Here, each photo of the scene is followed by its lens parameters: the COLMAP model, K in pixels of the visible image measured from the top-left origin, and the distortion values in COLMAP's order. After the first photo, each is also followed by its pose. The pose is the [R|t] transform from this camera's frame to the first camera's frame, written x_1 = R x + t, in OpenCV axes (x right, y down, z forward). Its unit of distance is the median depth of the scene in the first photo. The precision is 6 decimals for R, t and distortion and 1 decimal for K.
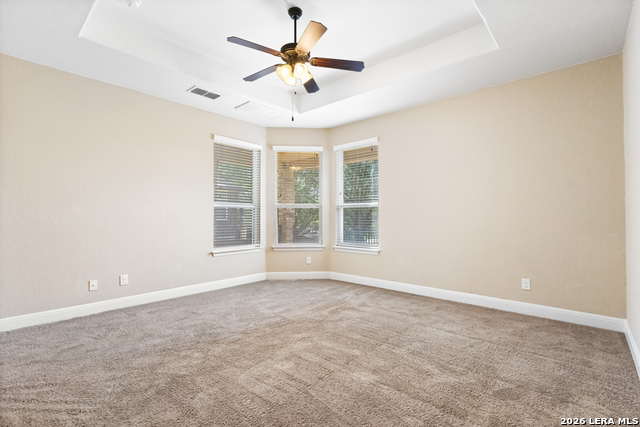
lens RADIAL K [[297.7, 0, 316.0], [0, 297.7, 212.8], [0, 0, 1]] dist [0.002388, 0.001675]
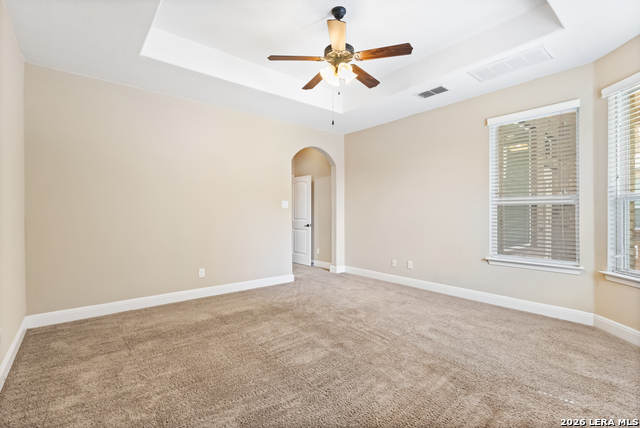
lens RADIAL K [[297.7, 0, 315.8], [0, 297.7, 213.9], [0, 0, 1]] dist [0.002388, 0.001675]
pose [[-0.147090, 0.007620, -0.989094, 0.678884], [0.015936, 0.999859, 0.005333, -0.009004], [0.988995, -0.014978, -0.147191, 0.771305]]
